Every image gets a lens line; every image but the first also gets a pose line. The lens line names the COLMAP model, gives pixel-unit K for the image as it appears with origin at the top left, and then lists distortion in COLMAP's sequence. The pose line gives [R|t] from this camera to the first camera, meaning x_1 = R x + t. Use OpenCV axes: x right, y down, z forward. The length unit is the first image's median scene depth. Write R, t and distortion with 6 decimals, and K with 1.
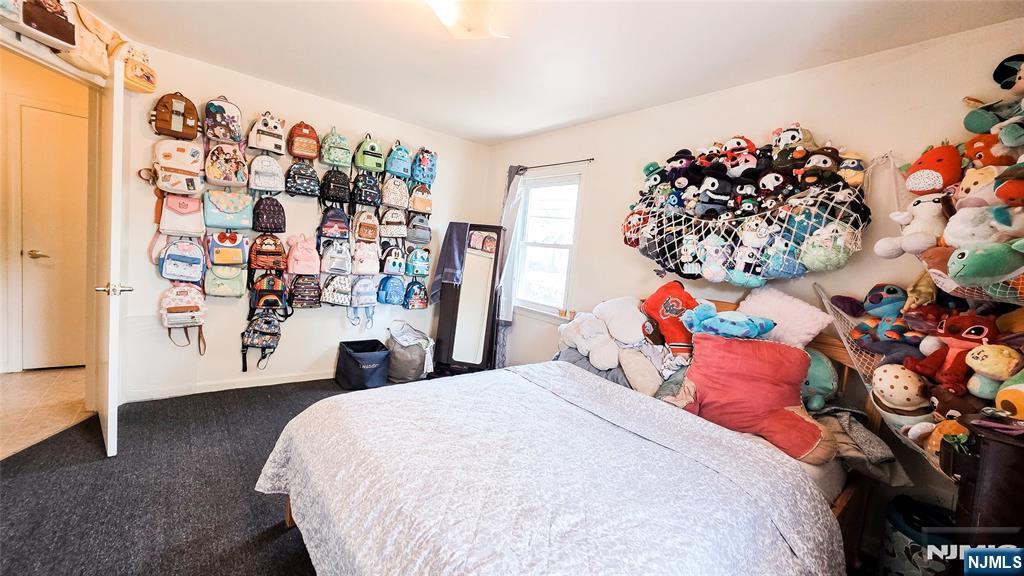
lens RADIAL K [[410.8, 0, 512.5], [0, 410.8, 285.6], [0, 0, 1]] dist [0.003758, -0.001168]
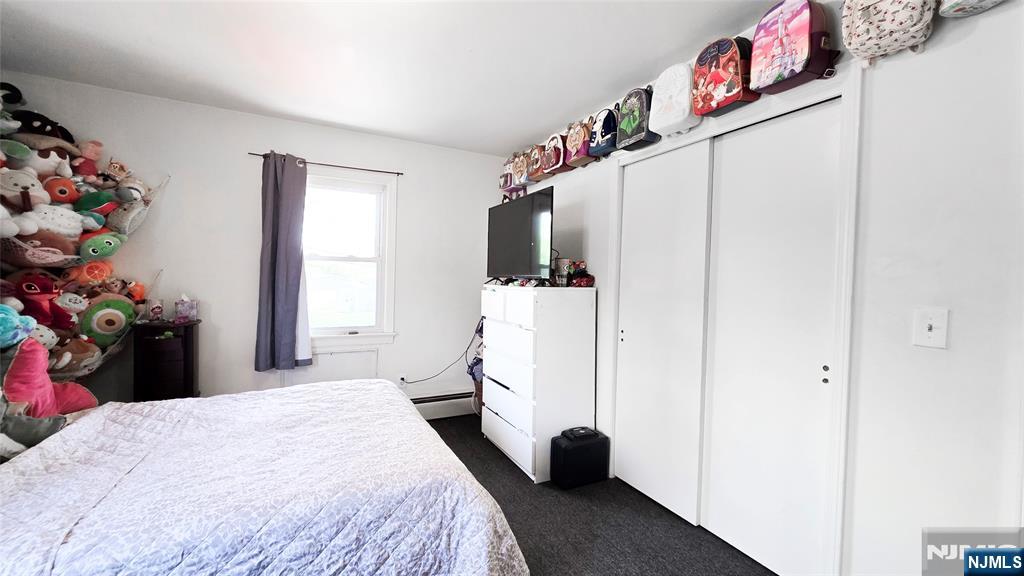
lens RADIAL K [[410.8, 0, 512.8], [0, 410.8, 285.3], [0, 0, 1]] dist [0.003758, -0.001168]
pose [[-0.973399, -0.120854, 0.194648, -0.519683], [-0.100667, 0.988766, 0.110493, -0.147523], [-0.205815, 0.087959, -0.974630, 1.332950]]
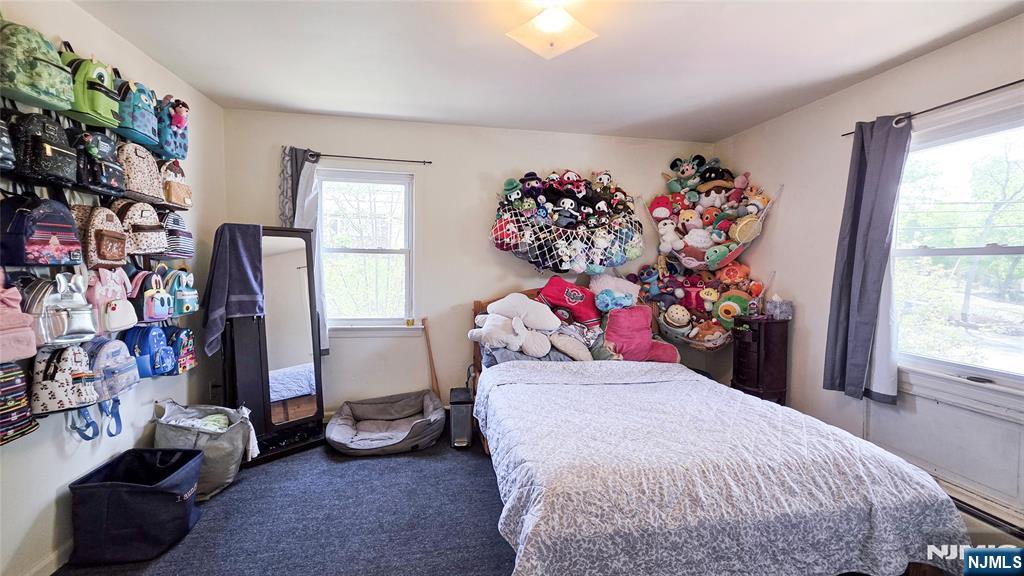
lens RADIAL K [[410.8, 0, 508.5], [0, 410.8, 286.2], [0, 0, 1]] dist [0.003758, -0.001168]
pose [[0.481293, -0.136843, 0.865812, -0.849499], [0.099287, 0.989893, 0.101262, -0.131016], [-0.870918, 0.037228, 0.490016, 0.503641]]
